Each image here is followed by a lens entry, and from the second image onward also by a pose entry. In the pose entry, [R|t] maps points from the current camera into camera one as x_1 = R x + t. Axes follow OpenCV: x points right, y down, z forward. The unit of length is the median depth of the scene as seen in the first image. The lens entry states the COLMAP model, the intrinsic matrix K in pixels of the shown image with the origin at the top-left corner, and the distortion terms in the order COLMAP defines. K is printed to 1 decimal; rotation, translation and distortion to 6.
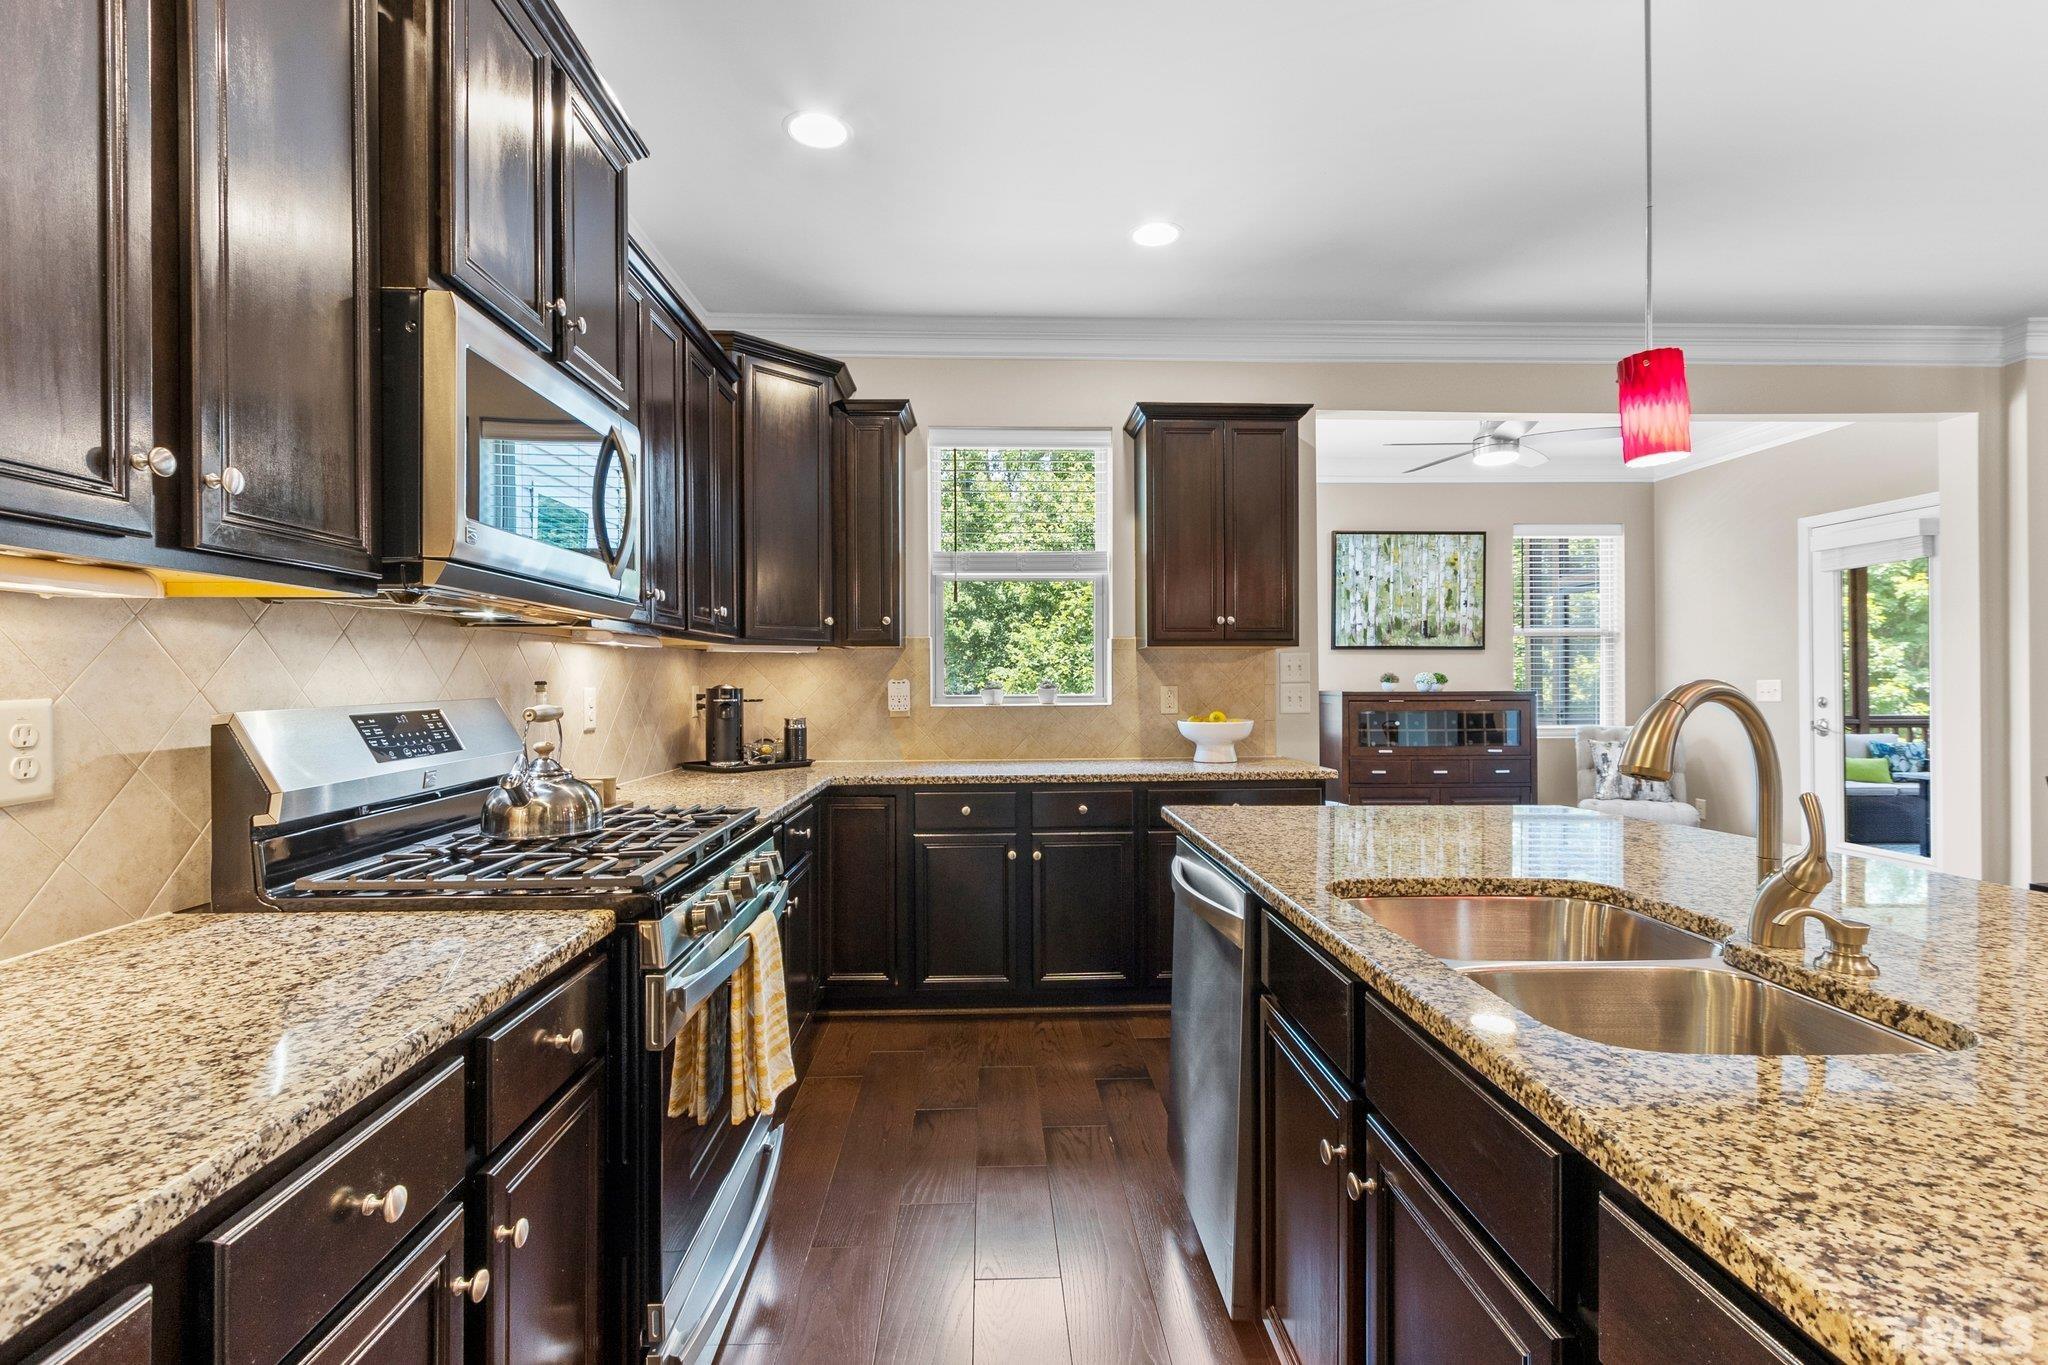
lens RADIAL K [[940.6, 0, 1034.0], [0, 940.6, 675.7], [0, 0, 1]] dist [0.005490, -0.002601]
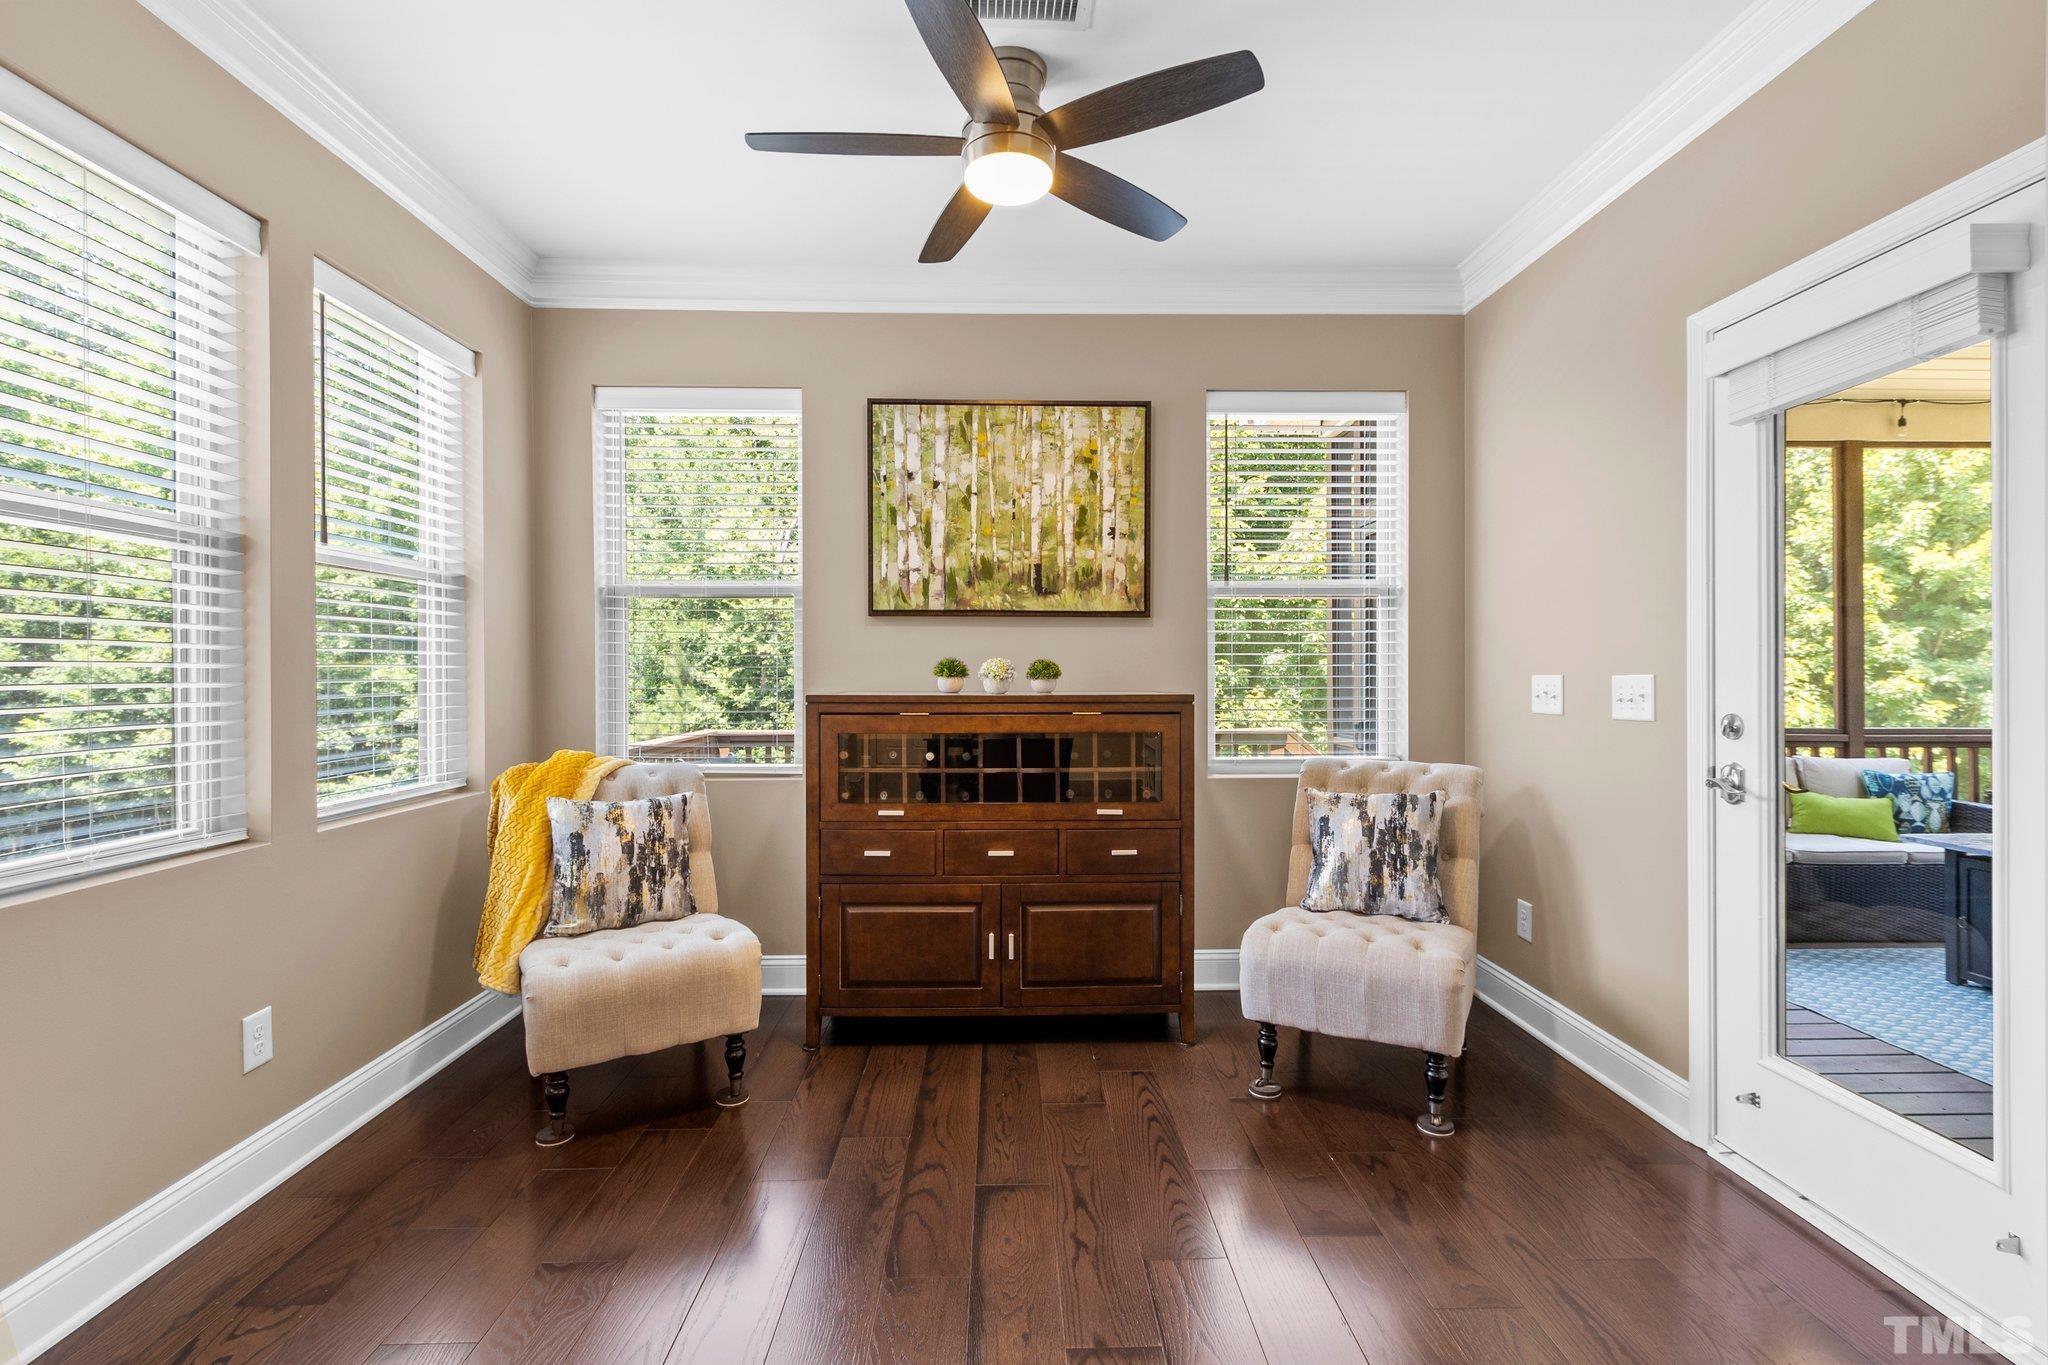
lens RADIAL K [[940.6, 0, 1026.0], [0, 940.6, 674.0], [0, 0, 1]] dist [0.005490, -0.002601]
pose [[0.999920, 0.002294, -0.012430, 0.416129], [-0.002183, 0.999958, 0.008898, 0.000683], [0.012449, -0.008870, 0.999883, 0.452528]]
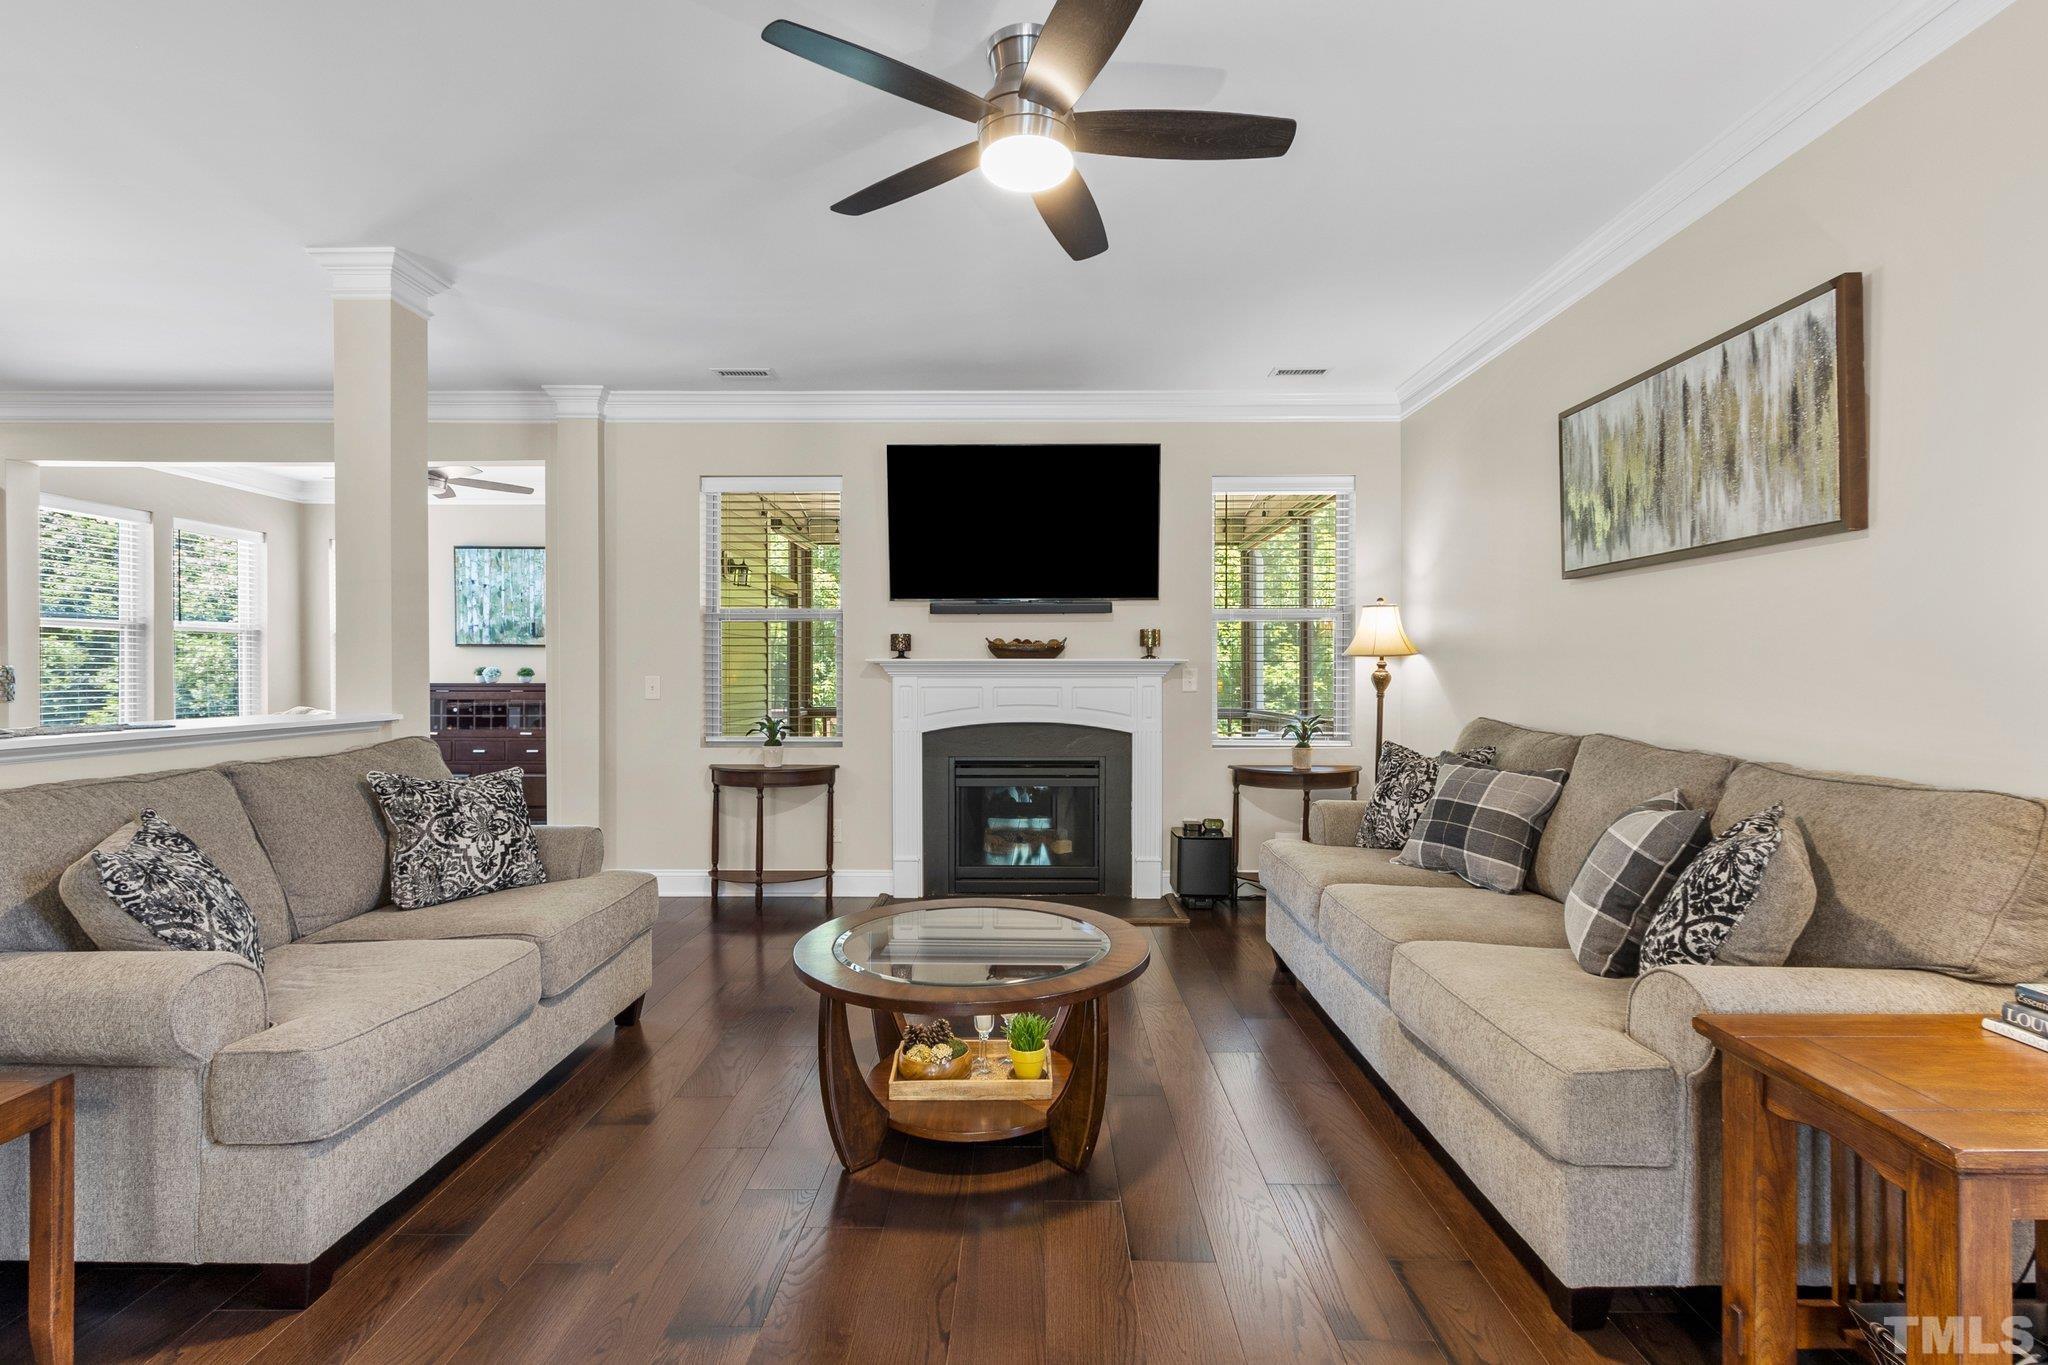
lens RADIAL K [[940.6, 0, 1029.2], [0, 940.6, 684.7], [0, 0, 1]] dist [0.005490, -0.002601]
pose [[0.998680, 0.008353, -0.050674, 1.090521], [-0.007617, 0.999863, 0.014709, -0.003670], [0.050790, -0.014303, 0.998607, -0.136126]]
